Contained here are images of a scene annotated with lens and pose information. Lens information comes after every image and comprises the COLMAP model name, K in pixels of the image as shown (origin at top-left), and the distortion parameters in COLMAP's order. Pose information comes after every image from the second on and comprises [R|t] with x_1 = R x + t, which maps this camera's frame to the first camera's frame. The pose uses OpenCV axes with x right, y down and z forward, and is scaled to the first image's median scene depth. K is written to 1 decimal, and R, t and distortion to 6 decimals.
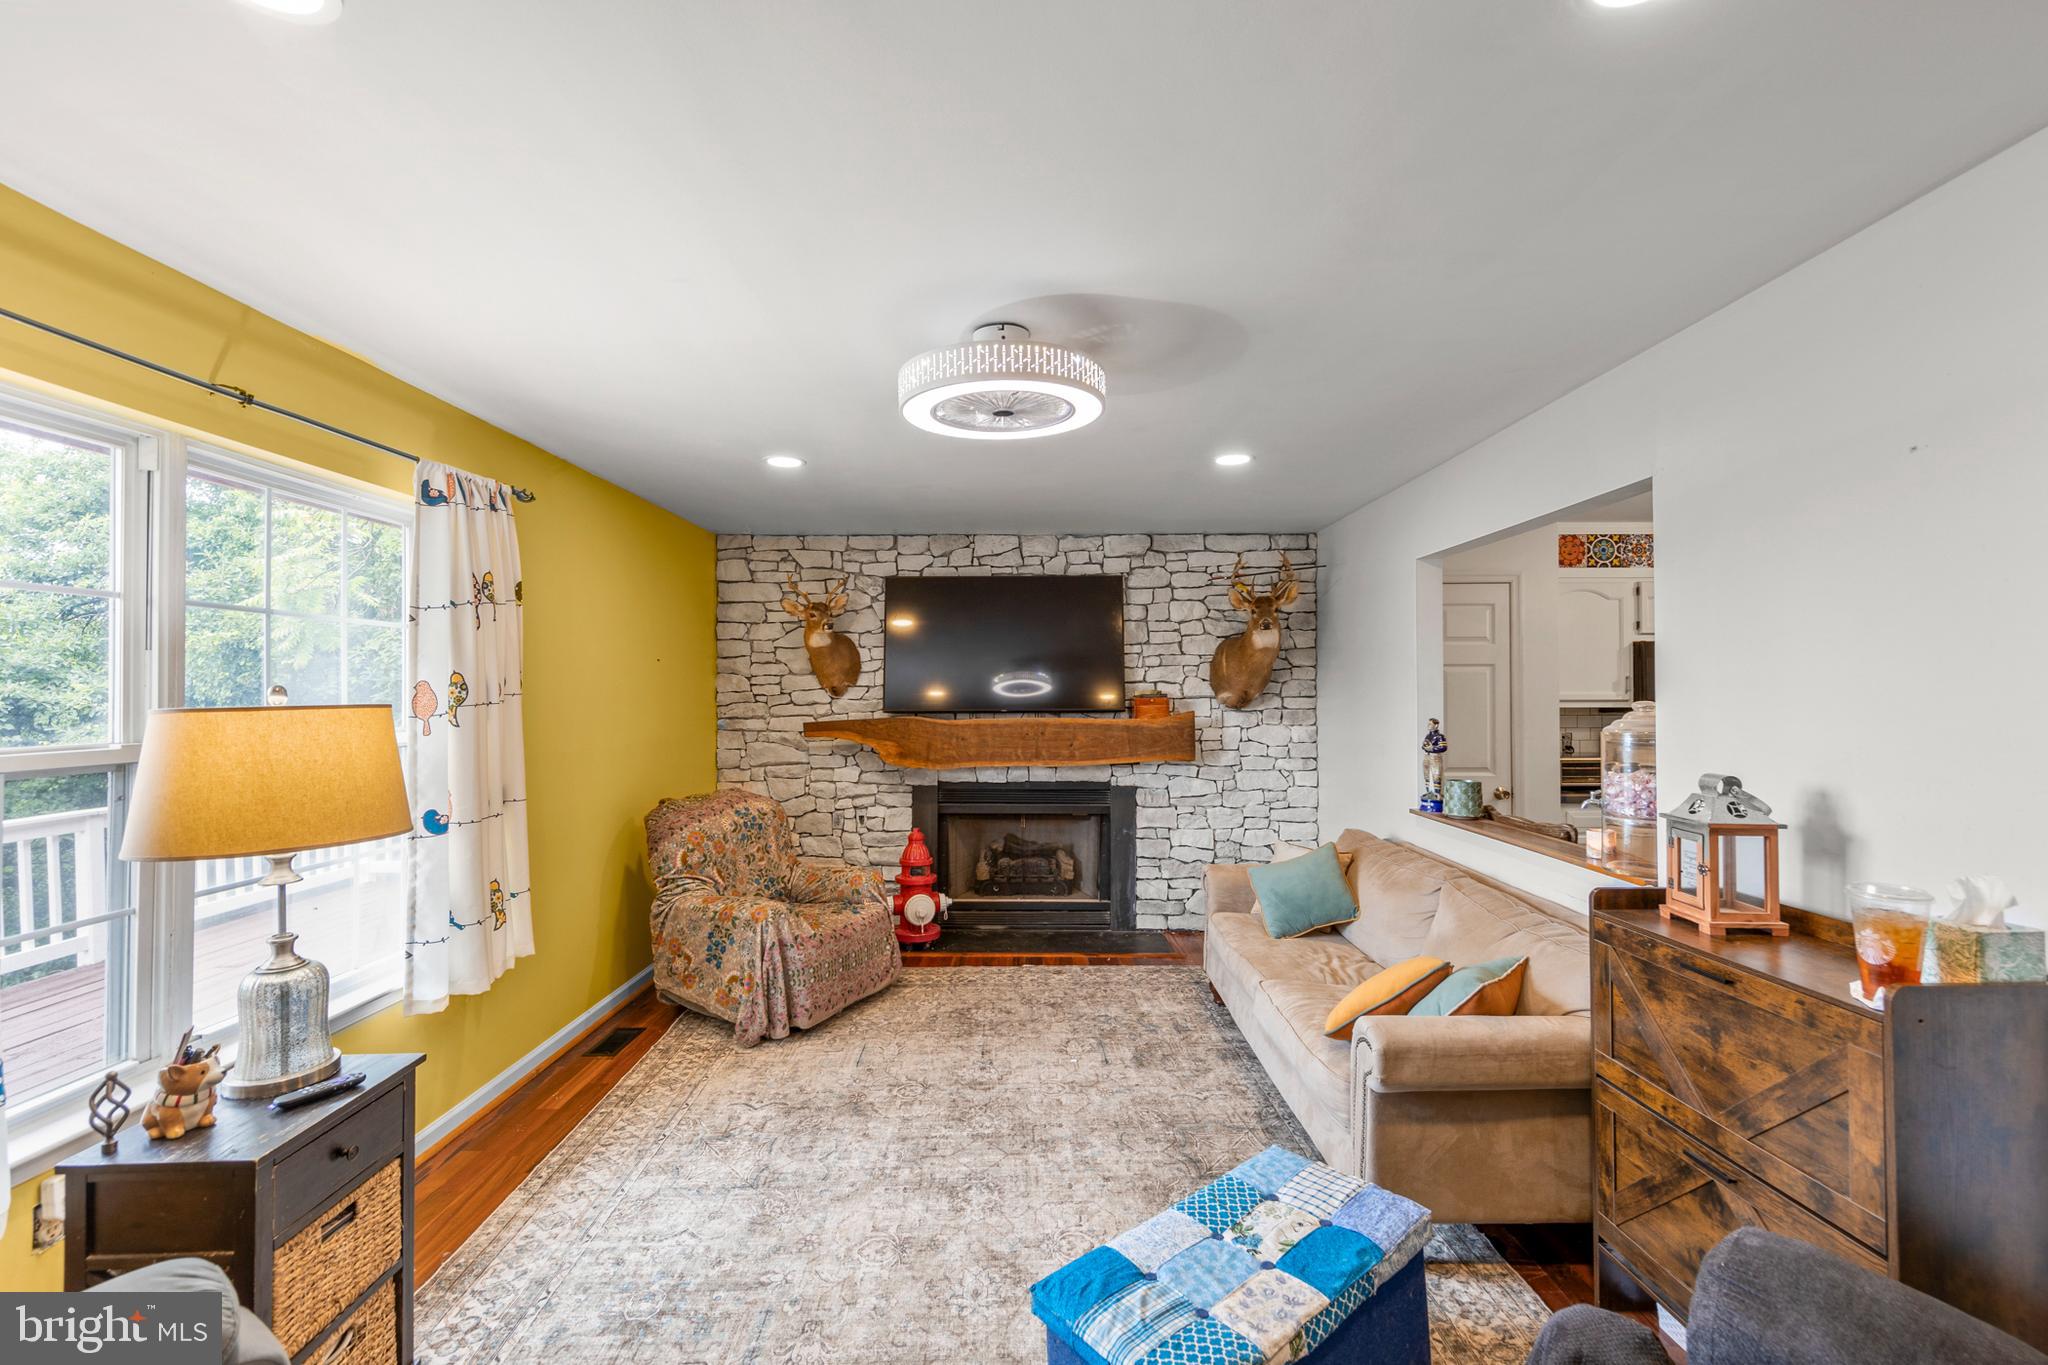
lens RADIAL K [[852.3, 0, 1024.0], [0, 852.3, 682.5], [0, 0, 1]] dist [0.009636, -0.000156]
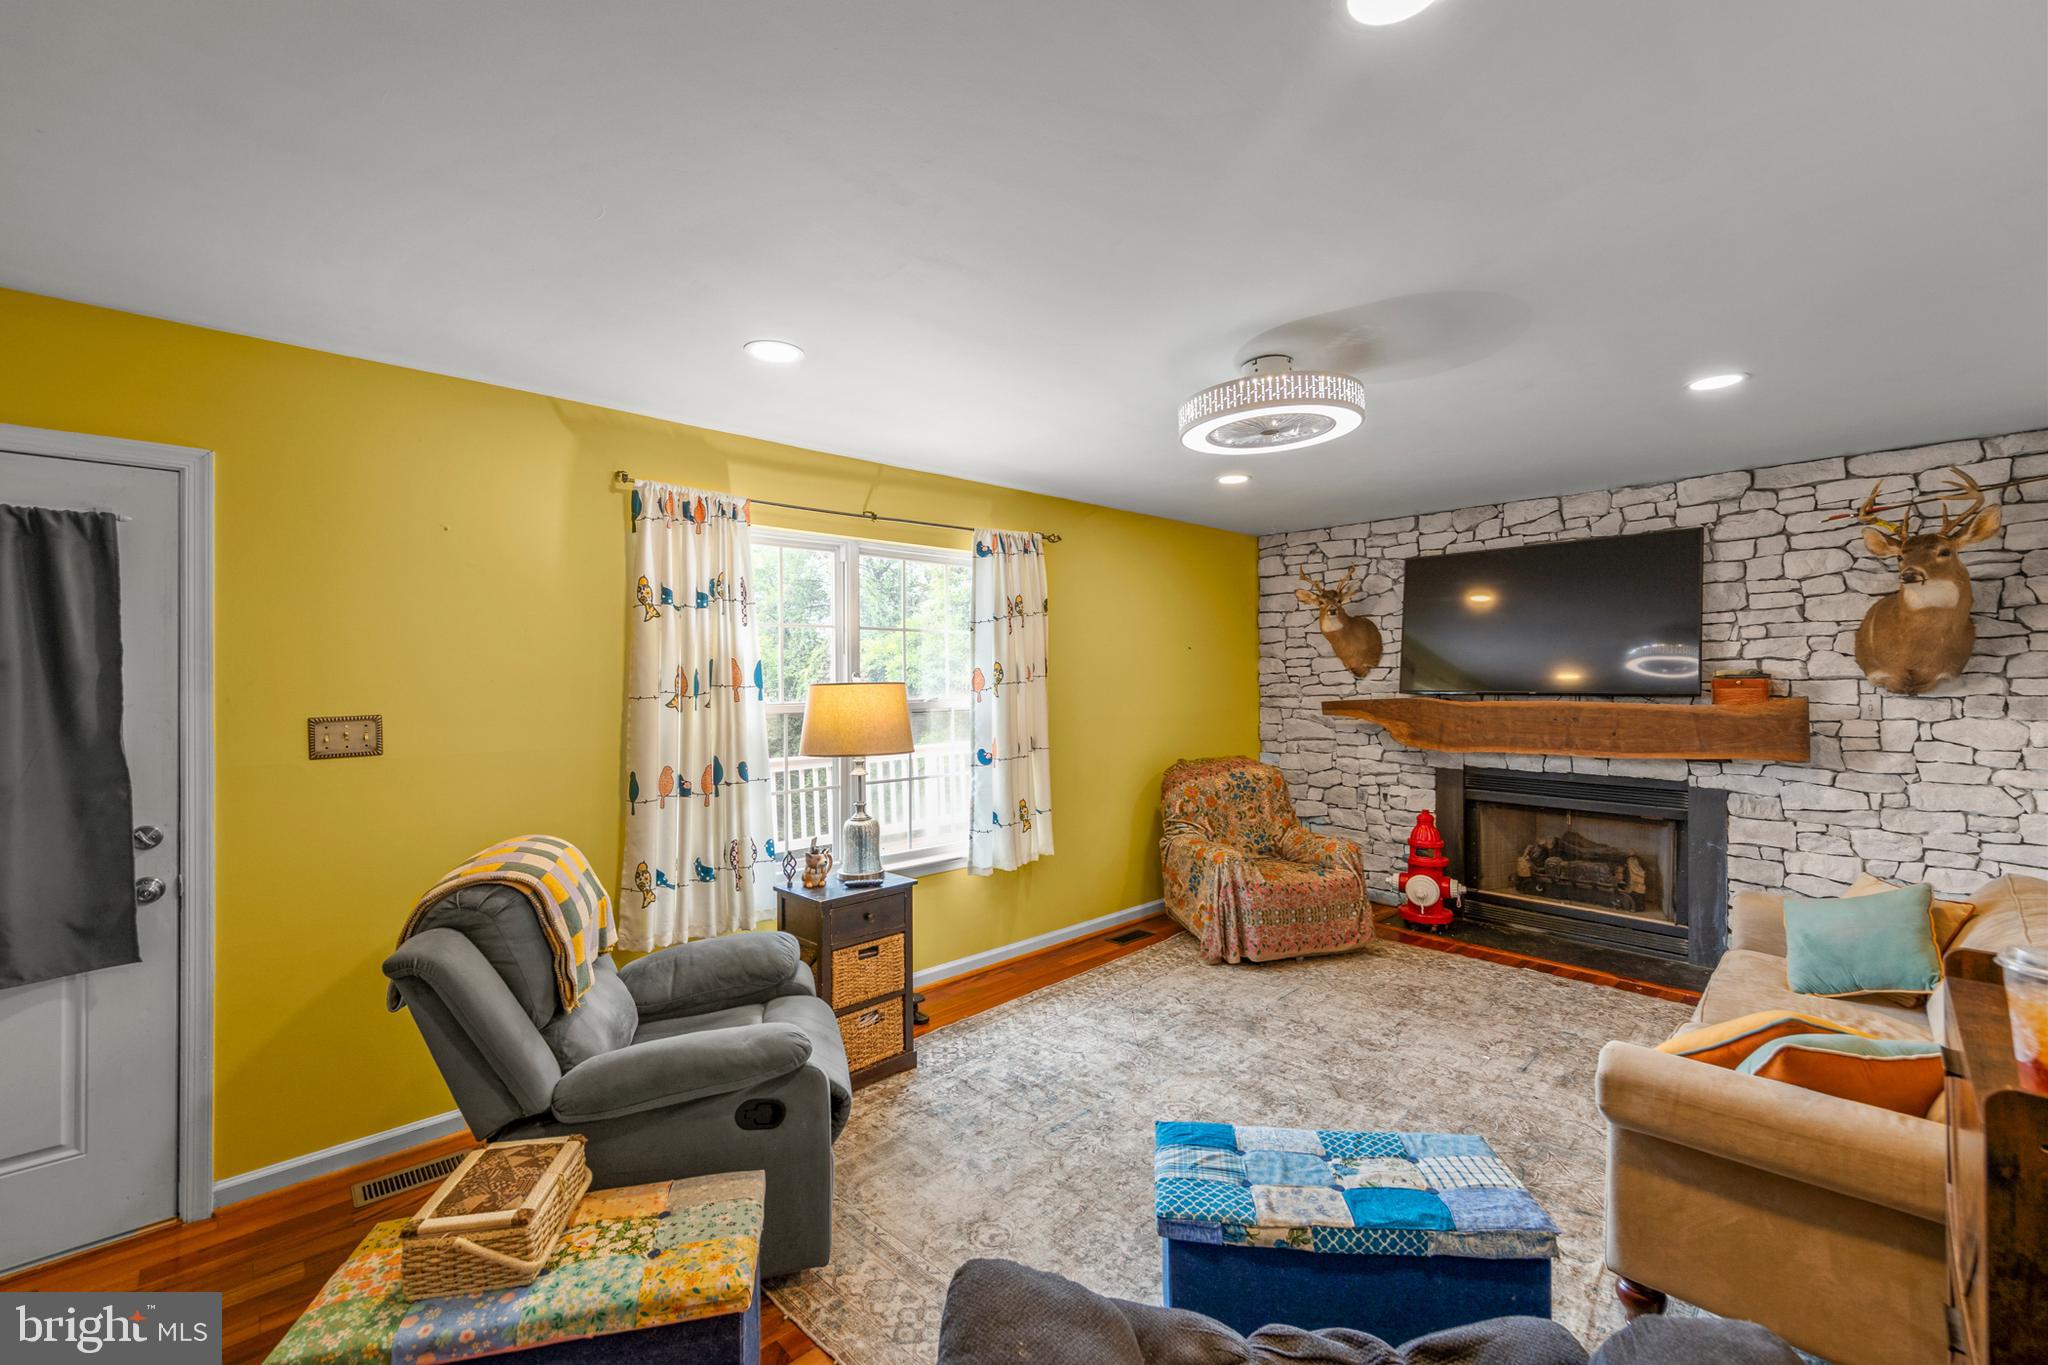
lens RADIAL K [[847.0, 0, 1040.4], [0, 847.0, 674.0], [0, 0, 1]] dist [0.012208, 0.000197]
pose [[0.703088, -0.003708, -0.711093, 0.286051], [0.012367, 0.999899, 0.007014, -0.000045], [0.710995, -0.013725, 0.703063, -0.015935]]
